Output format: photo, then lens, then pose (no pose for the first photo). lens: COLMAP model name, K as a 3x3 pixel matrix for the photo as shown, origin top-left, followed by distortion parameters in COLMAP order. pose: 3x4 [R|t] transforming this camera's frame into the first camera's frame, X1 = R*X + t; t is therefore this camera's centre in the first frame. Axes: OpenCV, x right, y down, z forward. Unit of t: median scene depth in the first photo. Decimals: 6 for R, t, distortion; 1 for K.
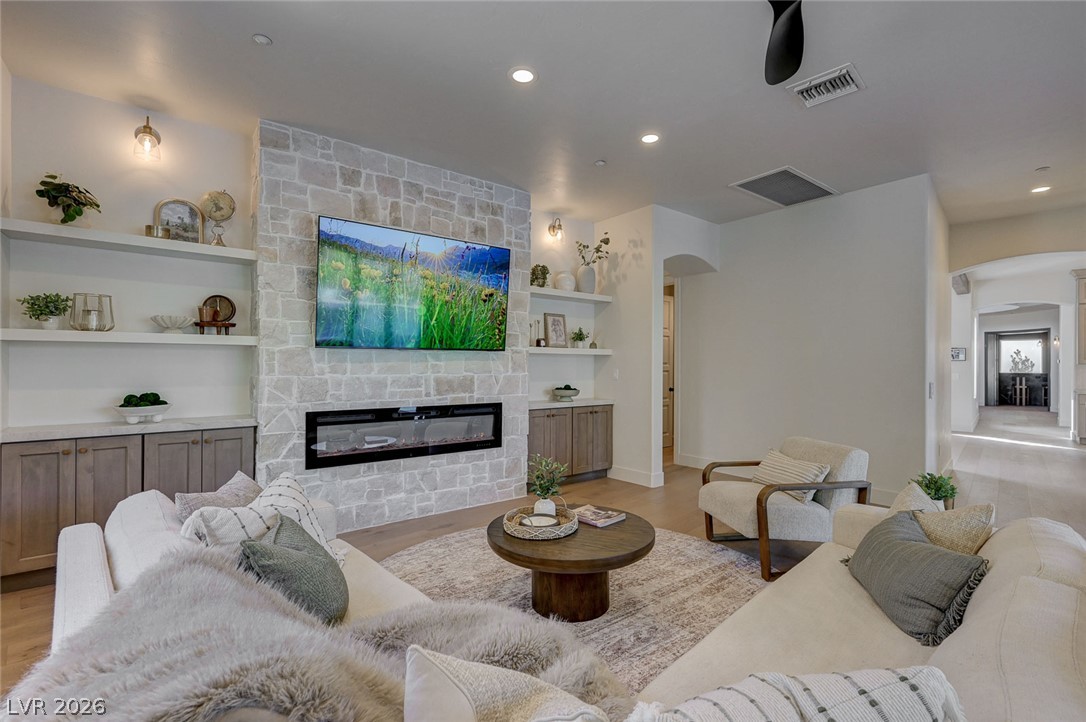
lens RADIAL K [[490.7, 0, 549.4], [0, 490.7, 363.3], [0, 0, 1]] dist [0.010309, 0.000421]
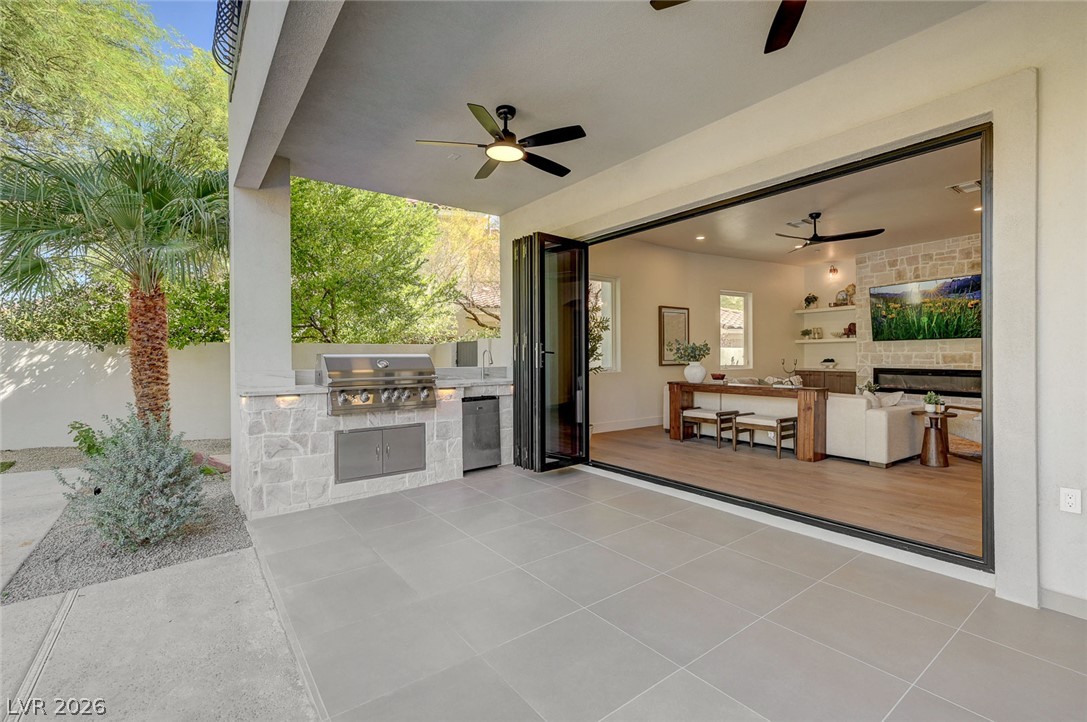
lens RADIAL K [[491.1, 0, 547.6], [0, 491.1, 355.5], [0, 0, 1]] dist [0.010309, 0.000421]
pose [[-0.162480, -0.008526, -0.986675, 1.902515], [0.001509, 0.999959, -0.008889, 0.050915], [0.986711, -0.002934, -0.162461, -0.166450]]
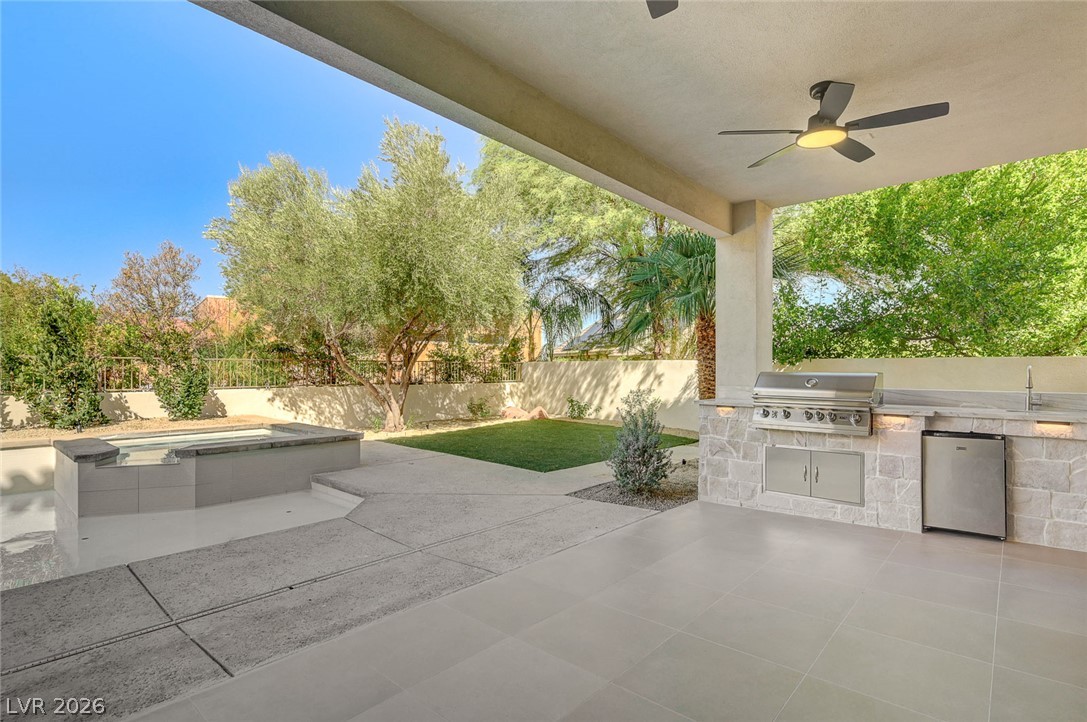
lens RADIAL K [[536.8, 0, 540.7], [0, 536.8, 372.2], [0, 0, 1]] dist [0.027924, 0.000301]
pose [[-0.999561, -0.011430, -0.027320, 1.483352], [-0.011543, 0.999926, 0.003961, 0.039478], [0.027273, 0.004274, -0.999619, 0.447400]]
